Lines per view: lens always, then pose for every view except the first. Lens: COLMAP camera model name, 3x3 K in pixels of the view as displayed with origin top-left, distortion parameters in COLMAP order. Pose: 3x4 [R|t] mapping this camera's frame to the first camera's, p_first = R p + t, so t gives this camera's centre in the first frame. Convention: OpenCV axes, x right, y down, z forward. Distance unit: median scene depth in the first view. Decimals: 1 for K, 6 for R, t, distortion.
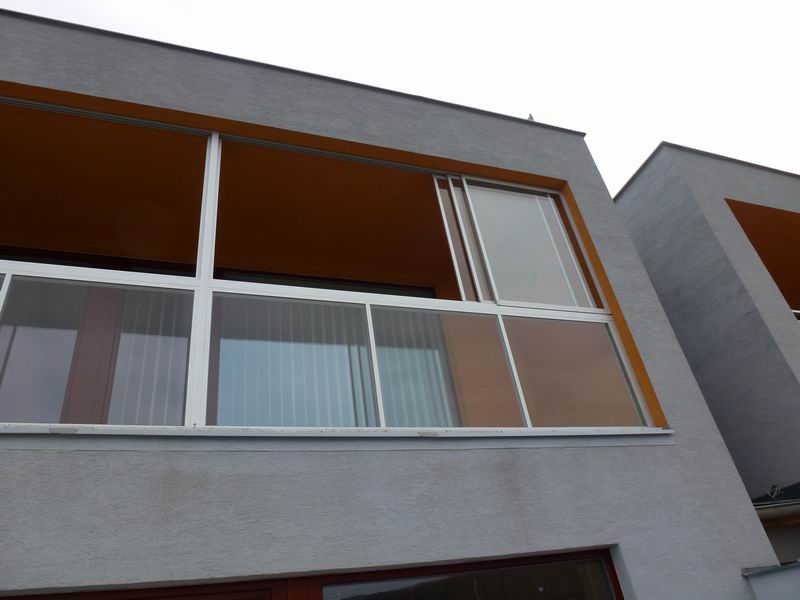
lens RADIAL K [[571.6, 0, 400.0], [0, 571.6, 300.0], [0, 0, 1]] dist [-0.050151, 0.025817]
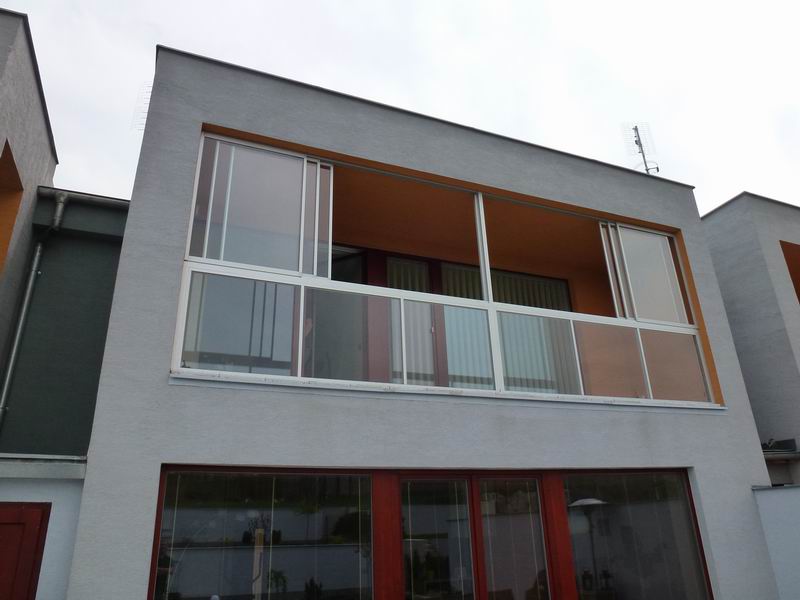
lens RADIAL K [[574.9, 0, 403.6], [0, 574.9, 295.2], [0, 0, 1]] dist [-0.065137, 0.035377]
pose [[0.993394, 0.113280, 0.018354, -0.499976], [-0.114700, 0.975095, 0.189824, -0.279445], [0.003606, -0.190675, 0.981647, -0.557529]]
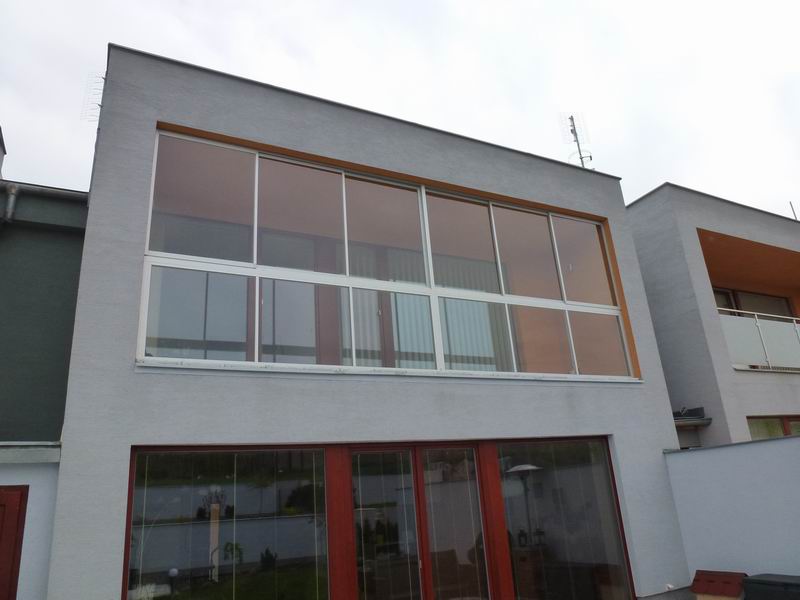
lens RADIAL K [[571.6, 0, 400.0], [0, 571.6, 300.0], [0, 0, 1]] dist [-0.050151, 0.025817]
pose [[0.988986, 0.101848, 0.107394, -0.506179], [-0.124430, 0.965045, 0.230662, -0.331622], [-0.080148, -0.241484, 0.967089, -0.650615]]
